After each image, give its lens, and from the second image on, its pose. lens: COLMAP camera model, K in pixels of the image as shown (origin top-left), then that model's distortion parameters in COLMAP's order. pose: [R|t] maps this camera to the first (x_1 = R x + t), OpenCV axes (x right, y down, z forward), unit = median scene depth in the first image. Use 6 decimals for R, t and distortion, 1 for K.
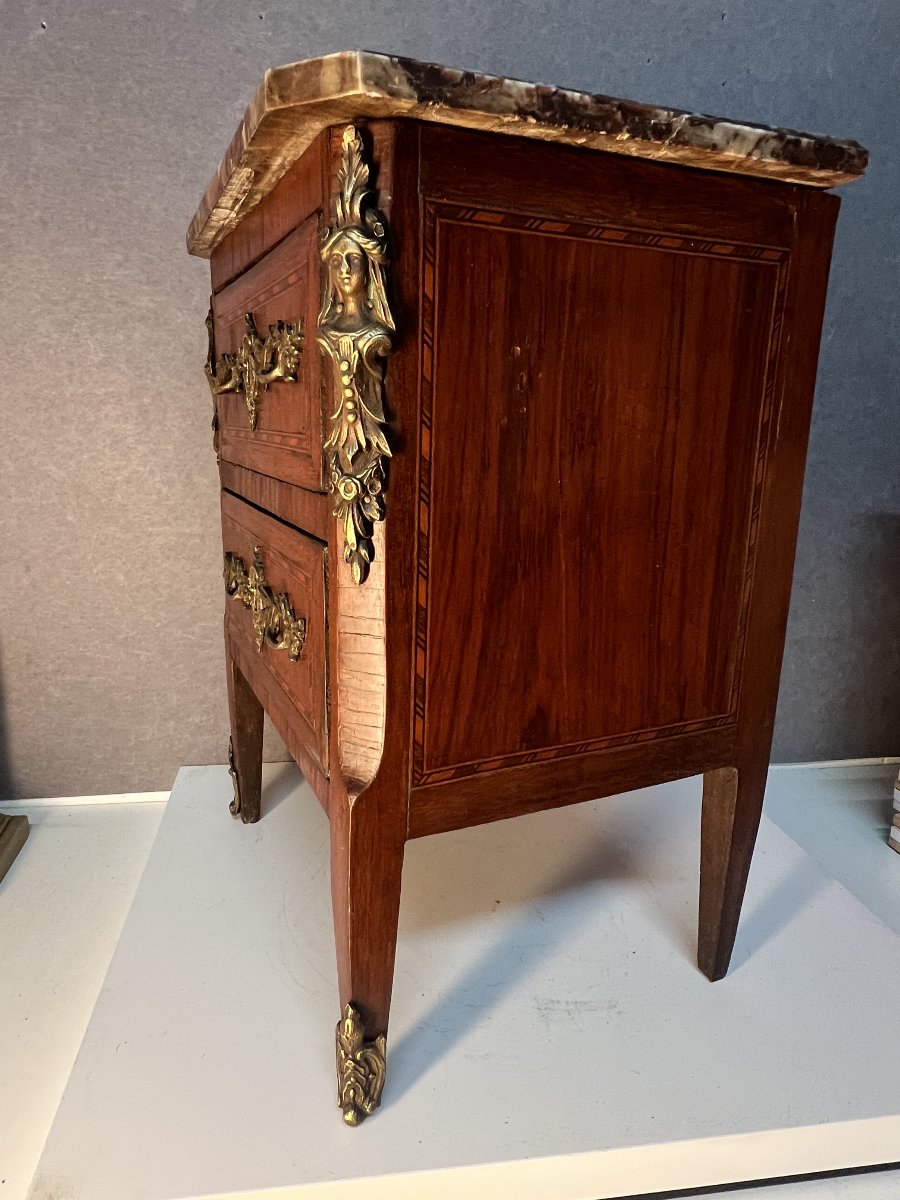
lens RADIAL K [[792.1, 0, 426.1], [0, 792.1, 601.5], [0, 0, 1]] dist [-0.004933, 0.002548]
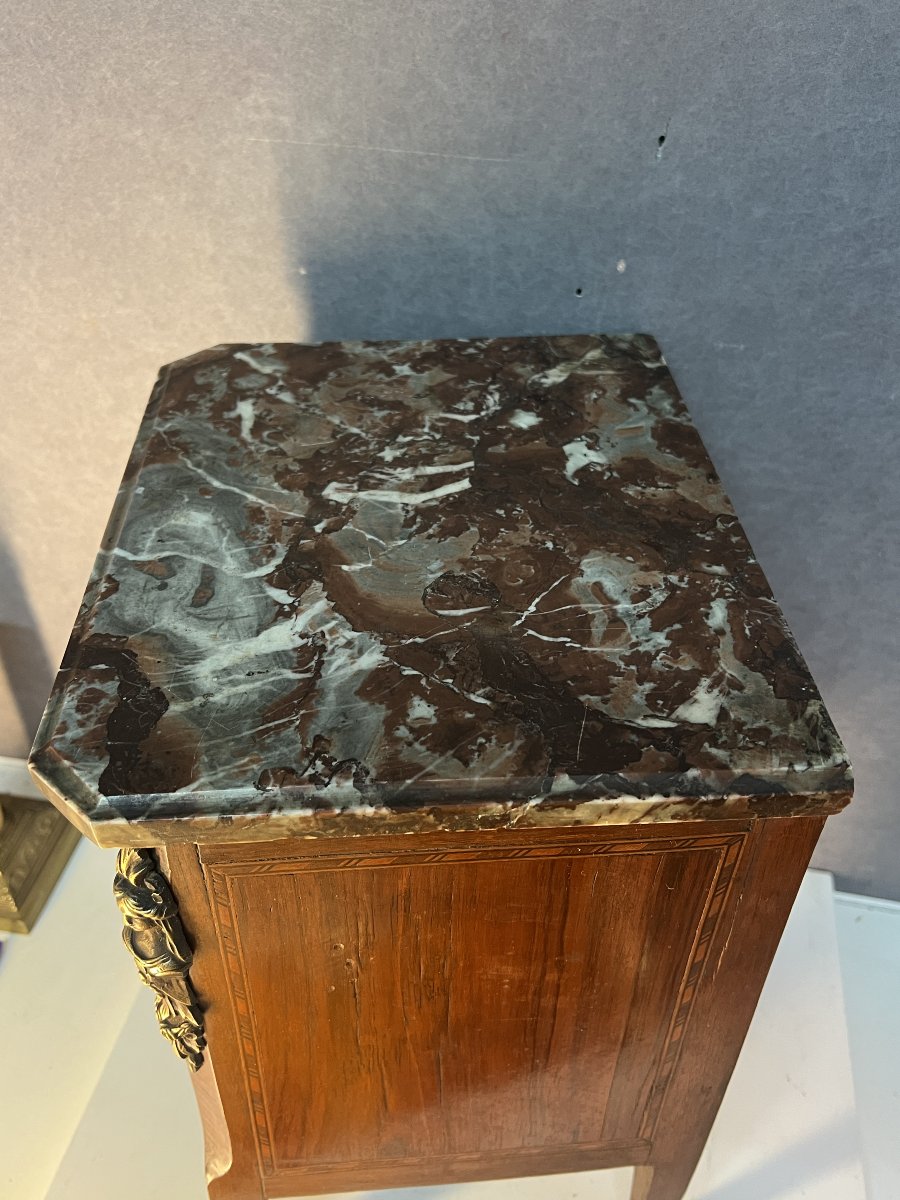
lens RADIAL K [[1086.1, 0, 430.2], [0, 1086.1, 660.6], [0, 0, 1]] dist [-0.002386, 0.010246]
pose [[0.943396, 0.212150, -0.254944, 0.250587], [-0.073919, 0.883825, 0.461940, -0.646888], [0.323326, -0.416947, 0.849479, 0.053426]]
